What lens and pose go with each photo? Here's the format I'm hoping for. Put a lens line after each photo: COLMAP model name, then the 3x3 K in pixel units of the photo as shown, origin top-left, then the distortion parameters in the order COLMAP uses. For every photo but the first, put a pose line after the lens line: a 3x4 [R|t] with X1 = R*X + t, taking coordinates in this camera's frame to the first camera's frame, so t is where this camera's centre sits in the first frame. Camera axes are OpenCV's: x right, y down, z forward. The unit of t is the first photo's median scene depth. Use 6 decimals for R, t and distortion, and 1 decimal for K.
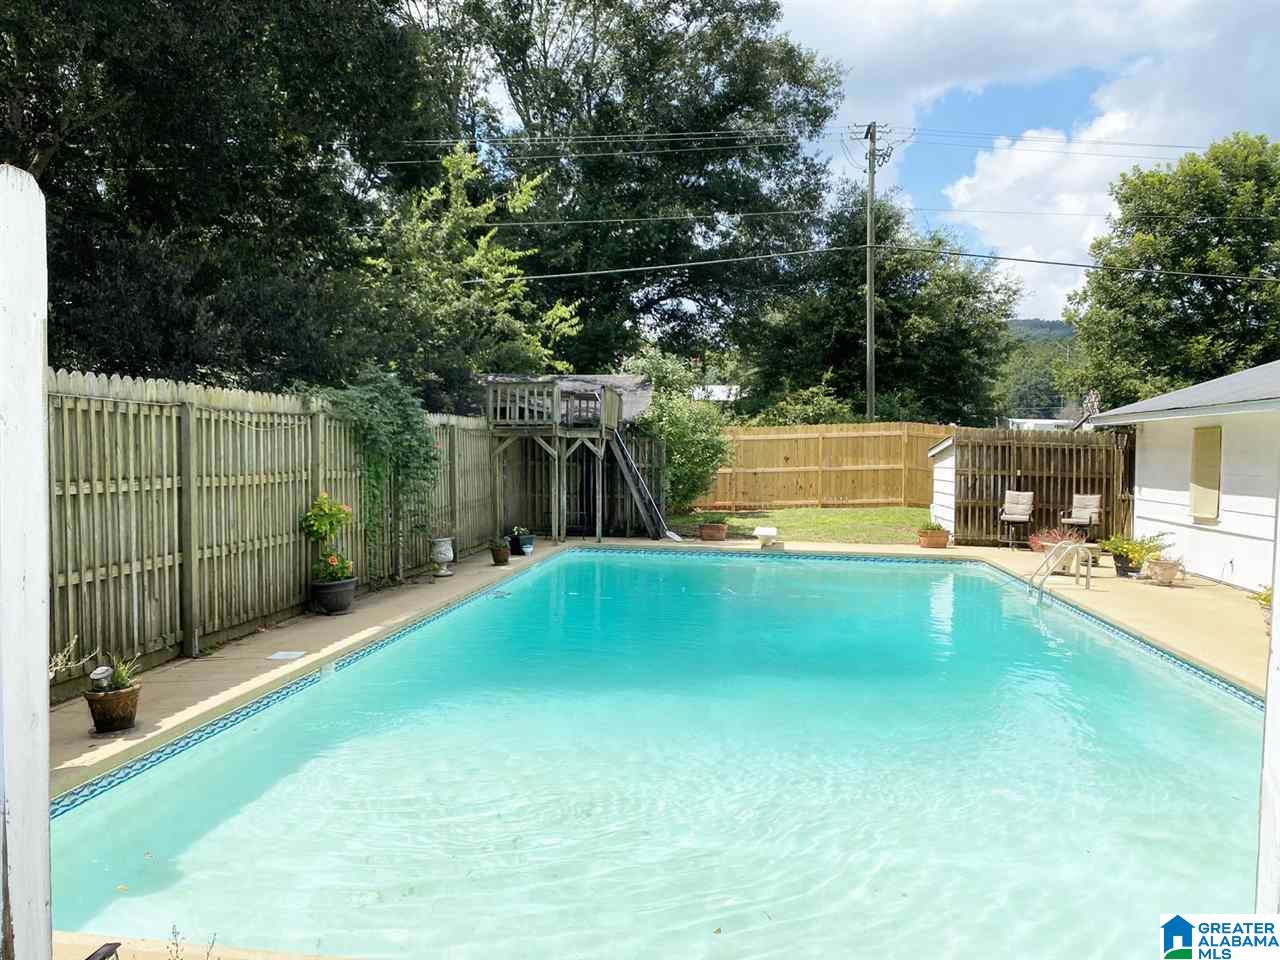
lens RADIAL K [[972.8, 0, 640.0], [0, 972.8, 480.0], [0, 0, 1]] dist [-0.006544, -0.005831]
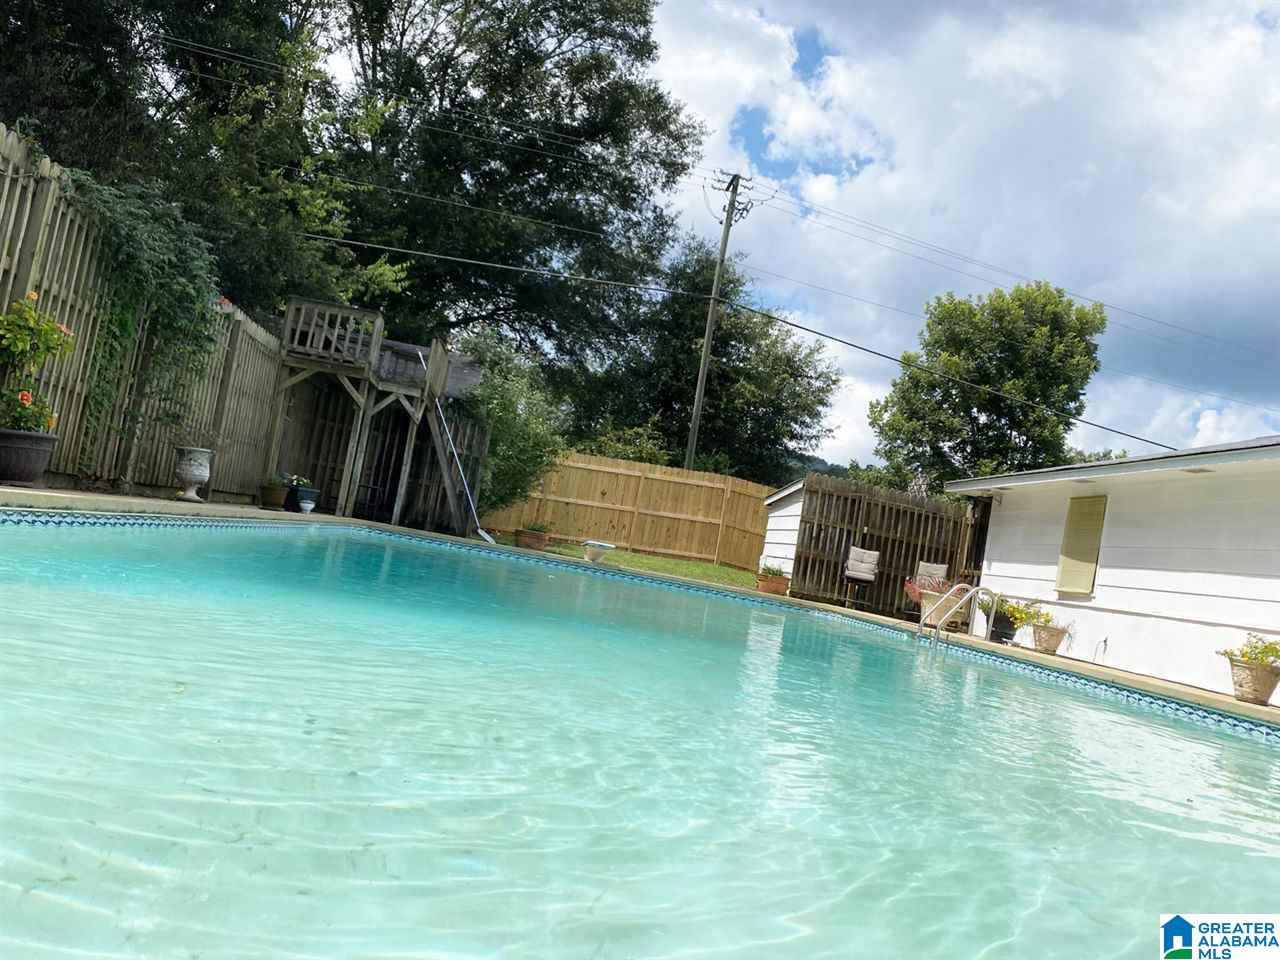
lens RADIAL K [[945.2, 0, 640.0], [0, 945.2, 480.0], [0, 0, 1]] dist [0.093788, -0.199084]
pose [[0.955581, 0.175985, 0.236418, -0.028860], [-0.153686, 0.982000, -0.109799, 0.058568], [-0.251485, 0.068588, 0.965428, 0.131086]]
